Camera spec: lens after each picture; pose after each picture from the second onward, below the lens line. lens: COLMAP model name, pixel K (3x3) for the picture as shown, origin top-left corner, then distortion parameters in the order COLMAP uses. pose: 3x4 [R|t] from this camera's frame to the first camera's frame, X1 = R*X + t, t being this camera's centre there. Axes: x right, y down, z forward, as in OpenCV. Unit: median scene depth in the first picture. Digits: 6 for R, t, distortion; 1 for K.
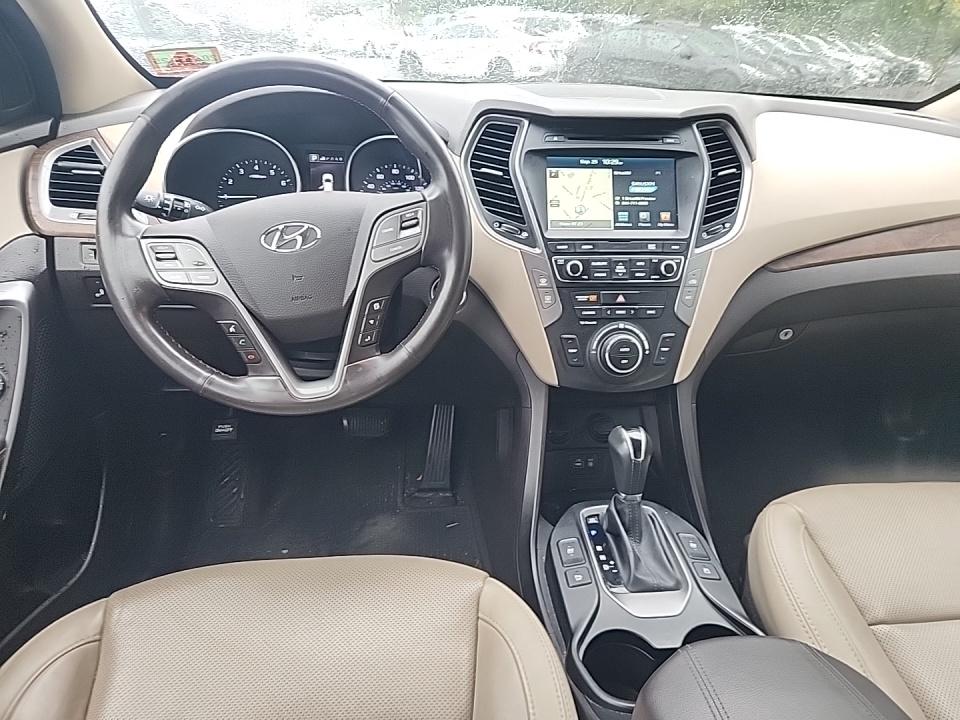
lens RADIAL K [[664.6, 0, 482.8], [0, 664.6, 359.7], [0, 0, 1]] dist [0.040184, -0.035592]
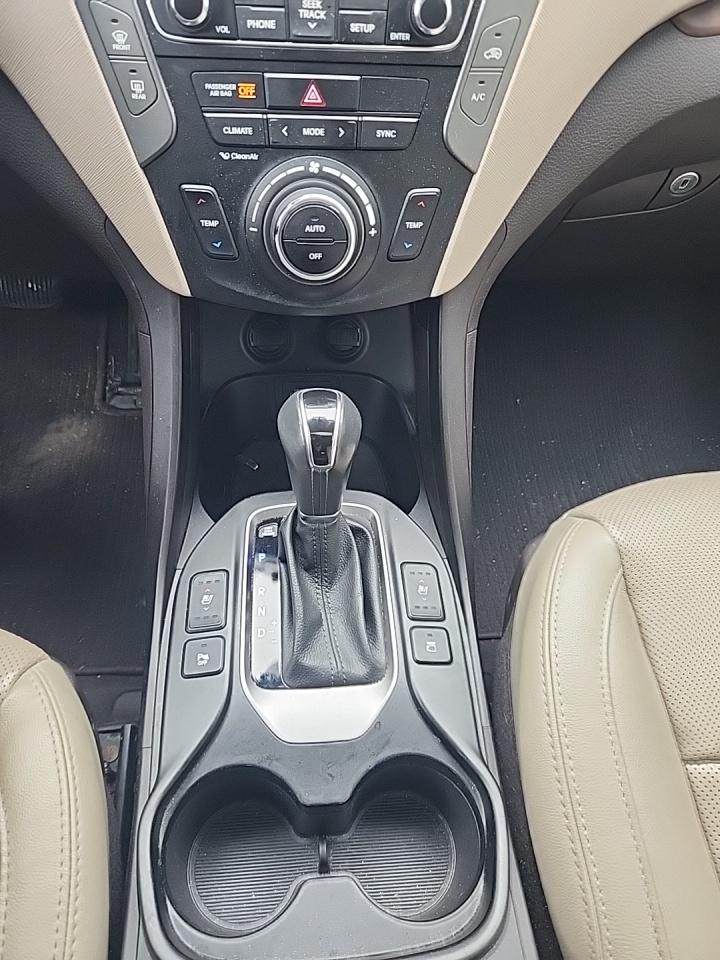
lens RADIAL K [[664.6, 0, 336.2], [0, 664.6, 490.4], [0, 0, 1]] dist [0.040184, -0.035592]
pose [[0.999151, 0.041021, -0.003816, 0.232363], [-0.034777, 0.889465, 0.455678, -0.062879], [0.022087, -0.455159, 0.890136, 0.506926]]
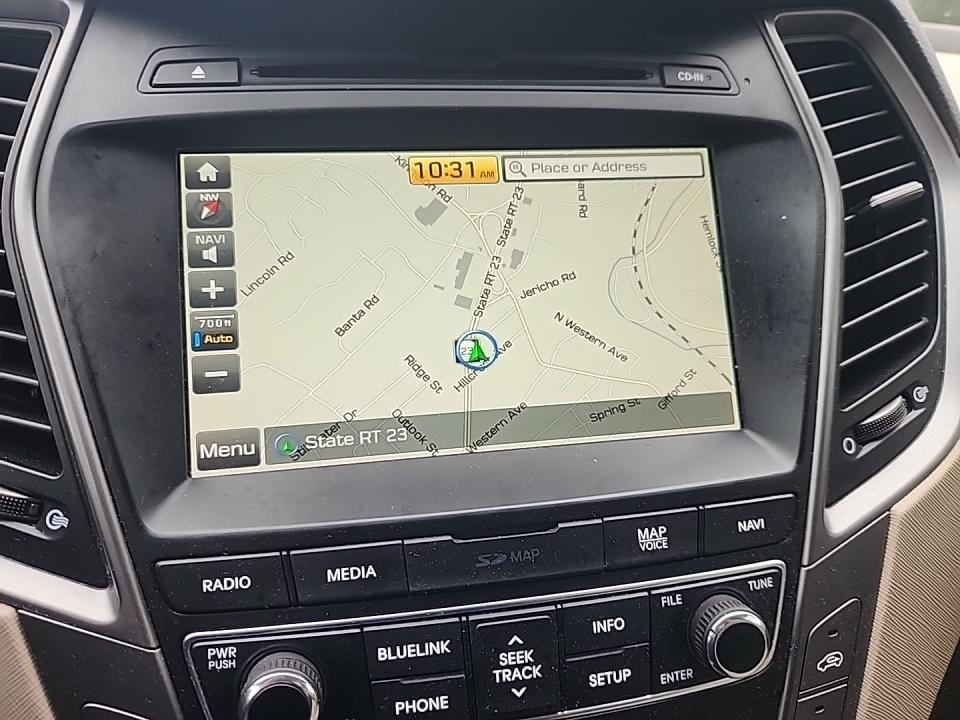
lens RADIAL K [[664.6, 0, 475.8], [0, 664.6, 358.7], [0, 0, 1]] dist [0.040184, -0.035592]
pose [[0.996869, -0.051765, 0.059764, 0.184460], [0.053772, 0.998025, -0.032475, -0.224732], [-0.057965, 0.035587, 0.997684, 0.778629]]
